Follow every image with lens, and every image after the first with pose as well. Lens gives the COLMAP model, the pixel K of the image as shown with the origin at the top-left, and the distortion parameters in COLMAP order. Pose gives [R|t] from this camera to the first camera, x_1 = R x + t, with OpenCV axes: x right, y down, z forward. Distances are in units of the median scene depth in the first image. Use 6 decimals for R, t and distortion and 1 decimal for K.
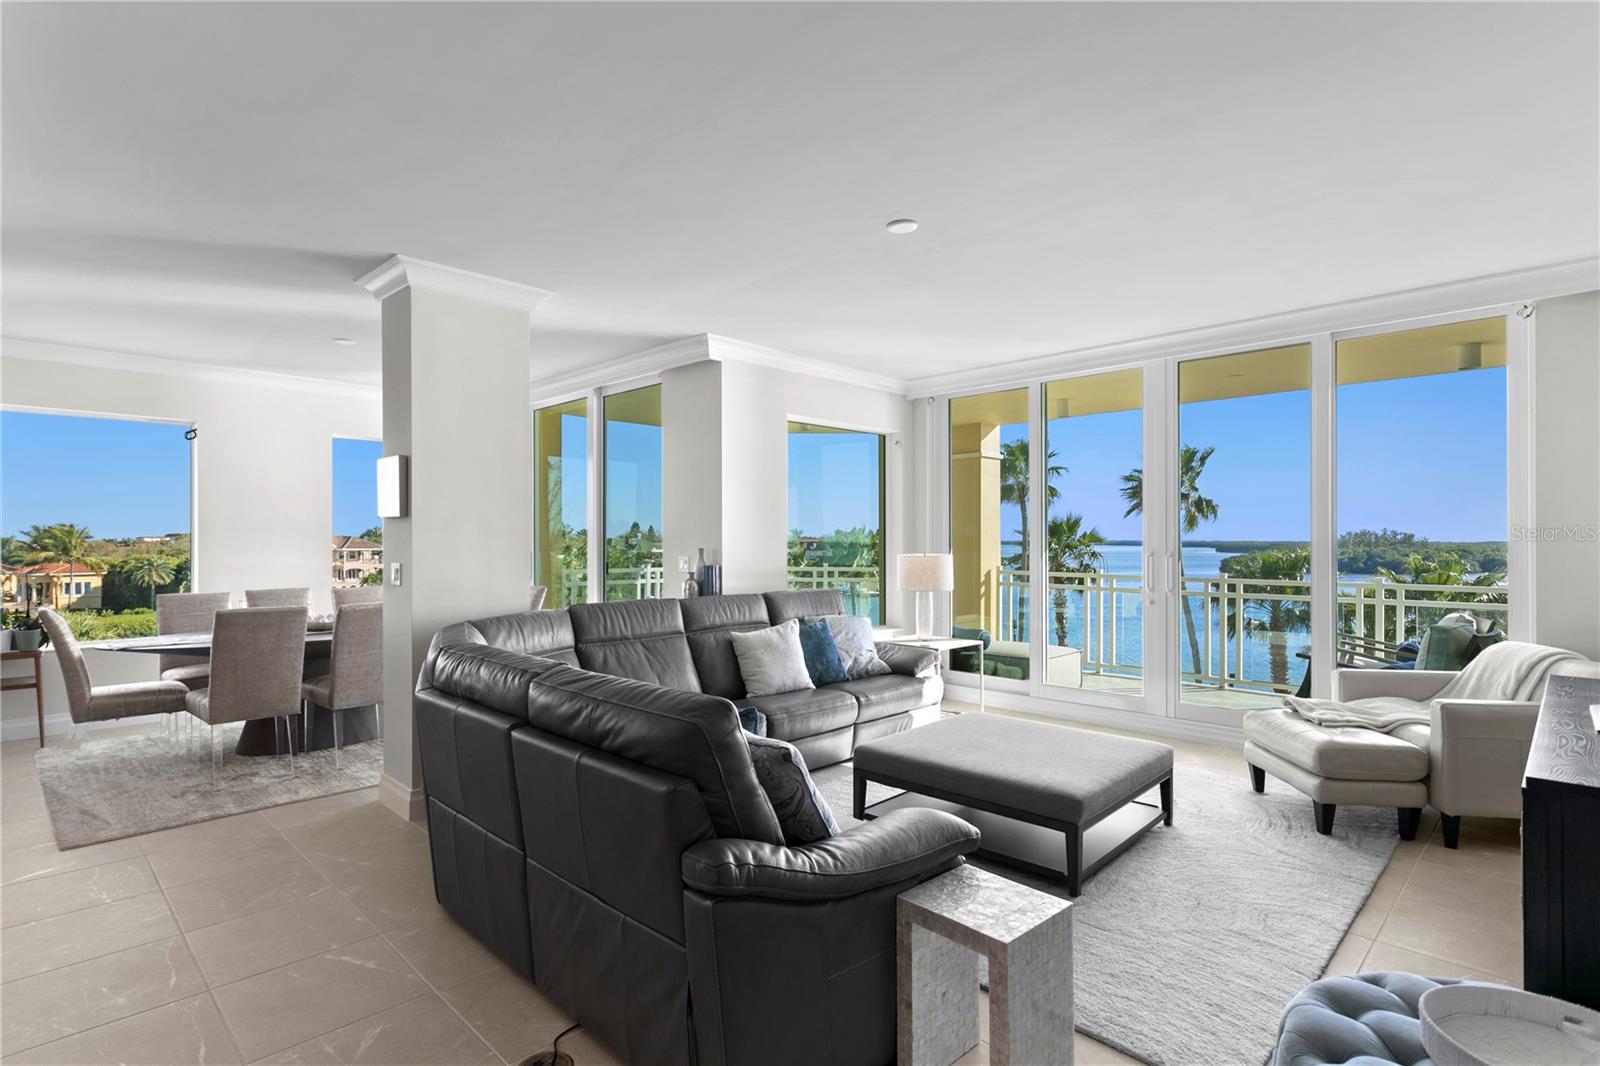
lens RADIAL K [[796.4, 0, 779.6], [0, 796.4, 536.5], [0, 0, 1]] dist [0.002048, -0.000134]
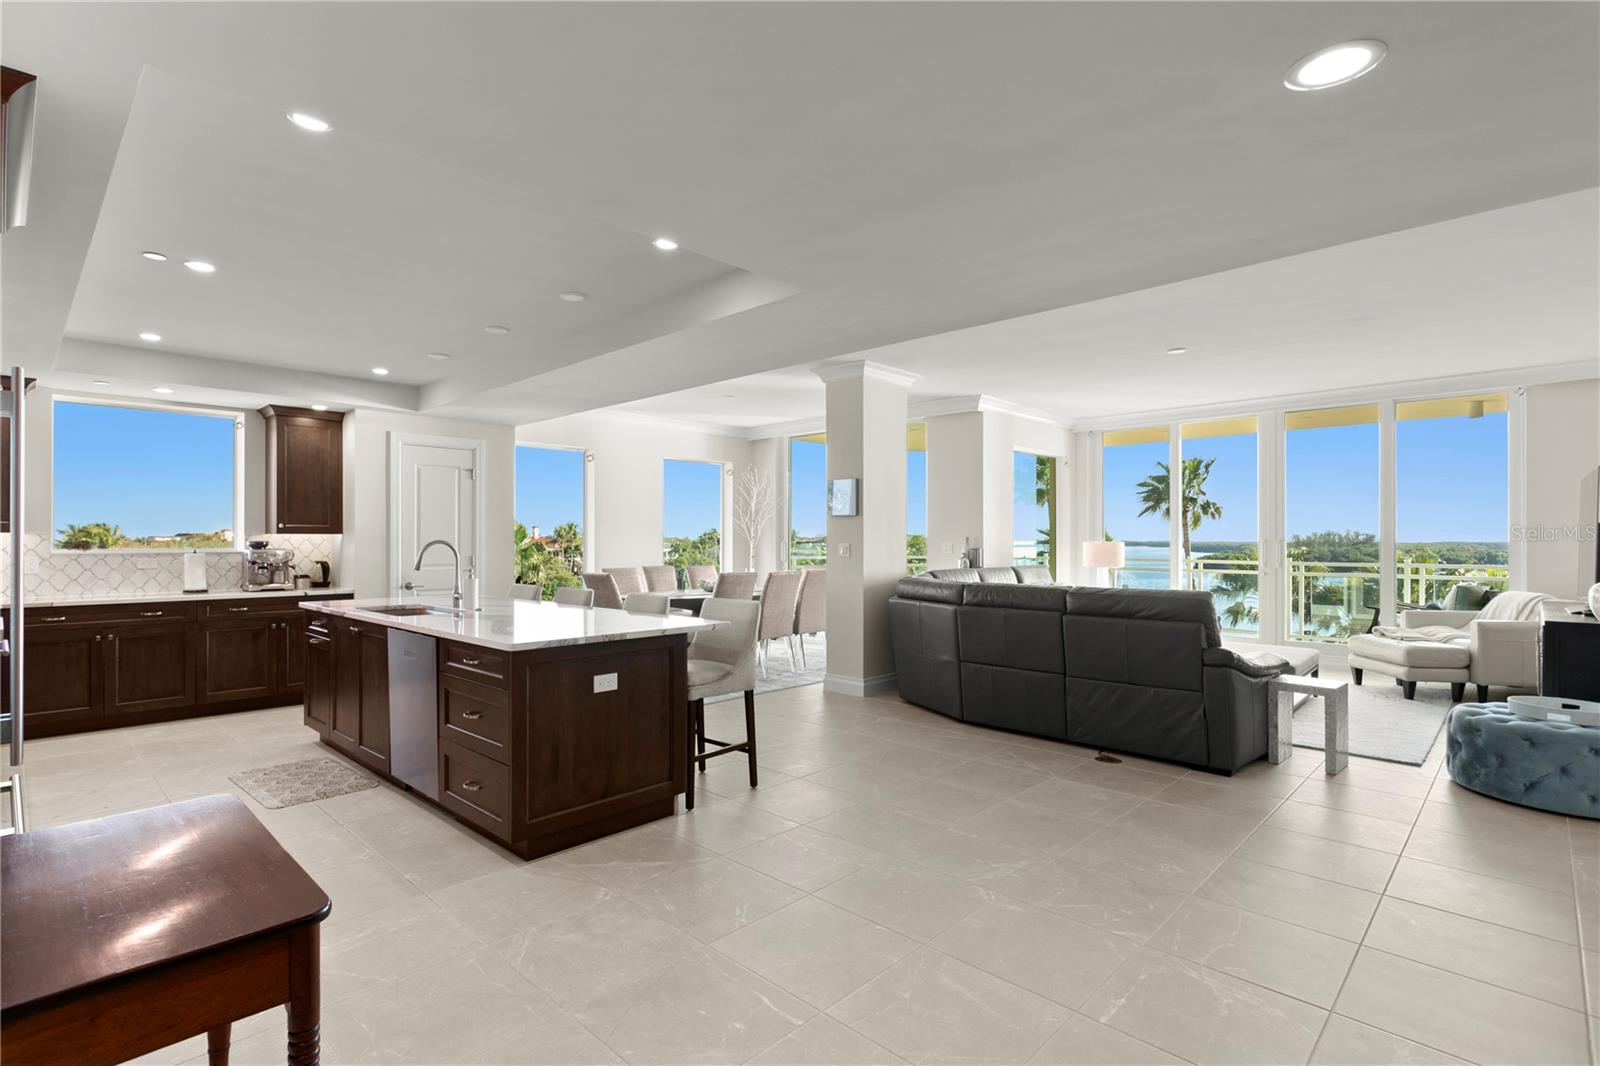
lens RADIAL K [[762.9, 0, 782.8], [0, 762.9, 533.8], [0, 0, 1]] dist [0.001187, 0.000632]
pose [[0.999911, 0.001278, 0.013277, -0.490573], [-0.001226, 0.999992, -0.003898, 0.015396], [-0.013282, 0.003881, 0.999904, -0.450531]]
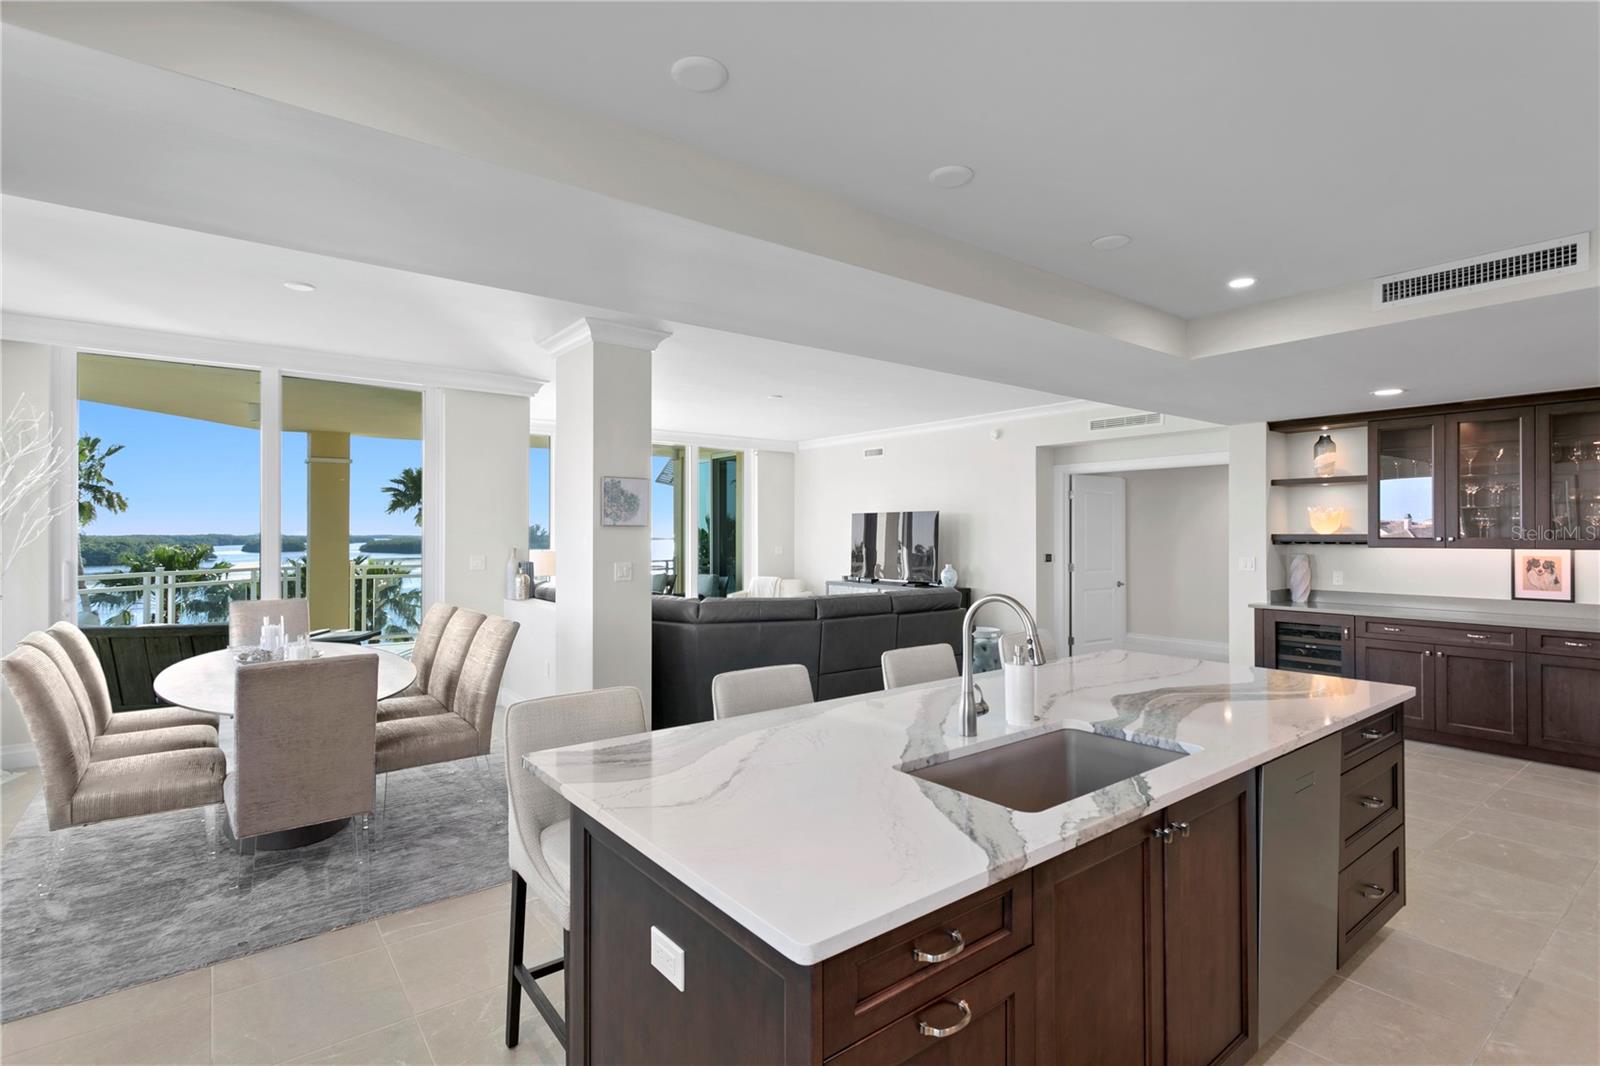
lens RADIAL K [[755.8, 0, 782.1], [0, 755.8, 529.5], [0, 0, 1]] dist [-0.003287, -0.000732]
pose [[0.130025, 0.006962, 0.991486, -1.261213], [-0.006364, 0.999961, -0.006187, -0.011523], [-0.991490, -0.005506, 0.130064, 0.485230]]
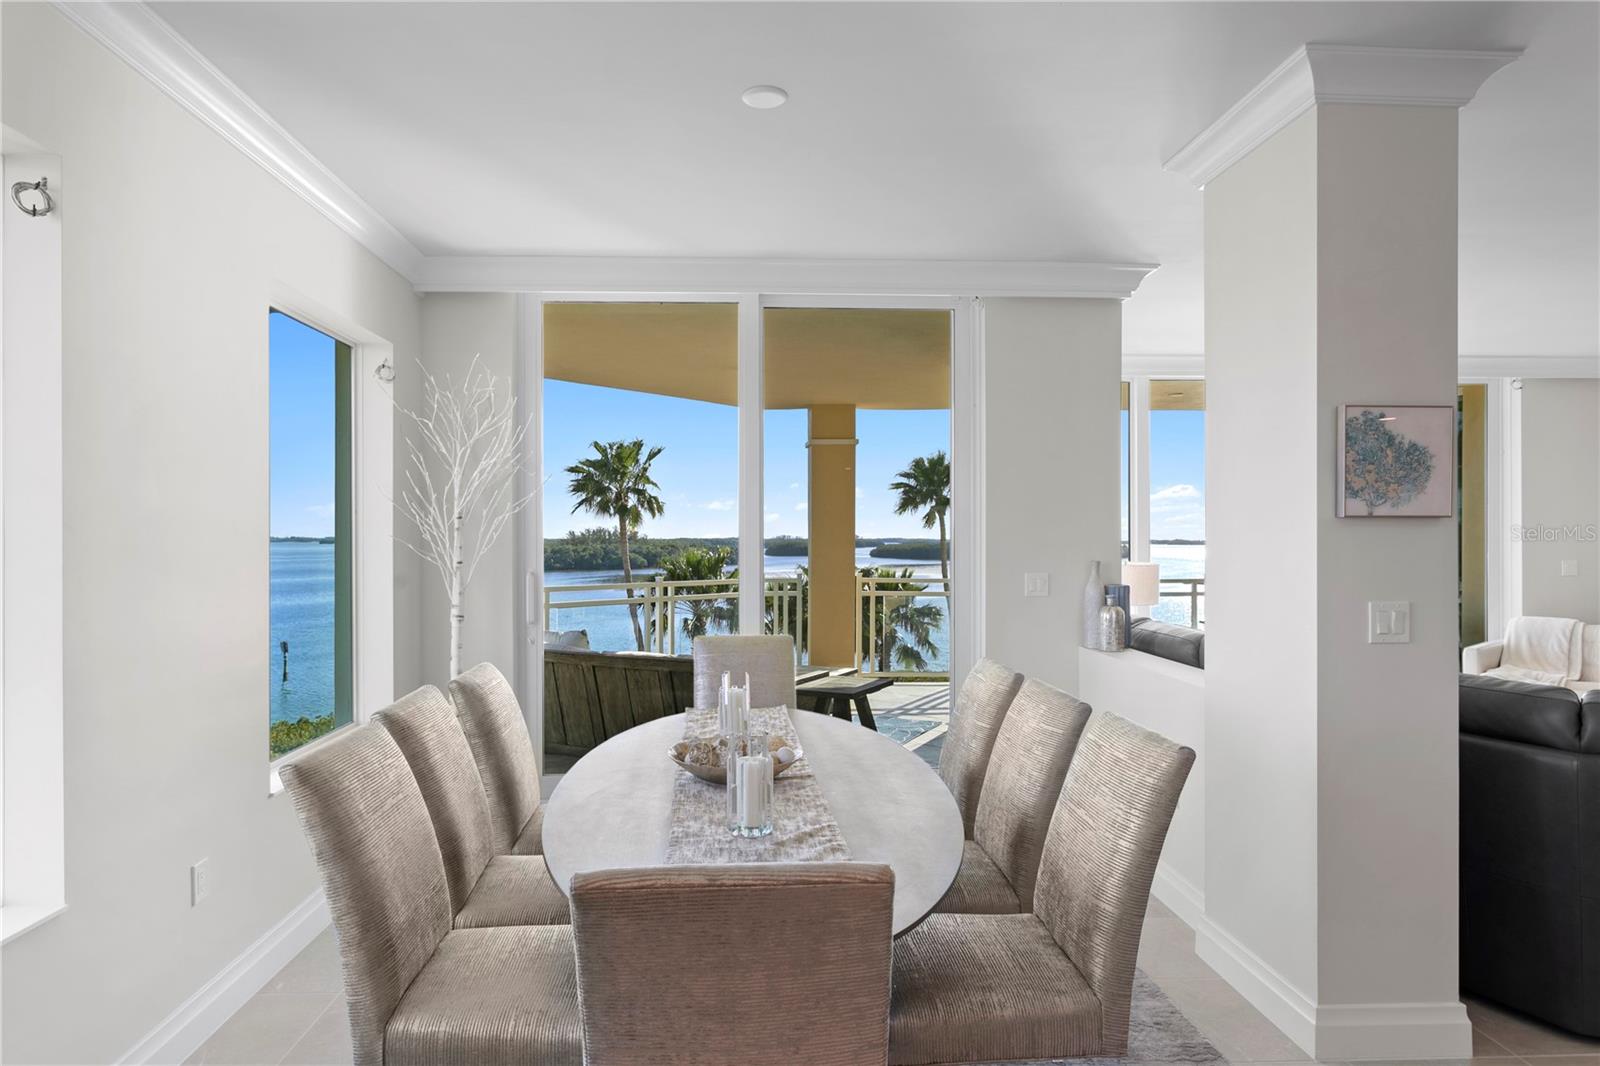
lens RADIAL K [[935.5, 0, 775.3], [0, 935.5, 537.4], [0, 0, 1]] dist [-0.002567, 0.002241]
pose [[0.675144, 0.000169, 0.737686, -0.962508], [-0.004058, 0.999986, 0.003485, -0.010174], [-0.737675, -0.005347, 0.675135, 0.700656]]
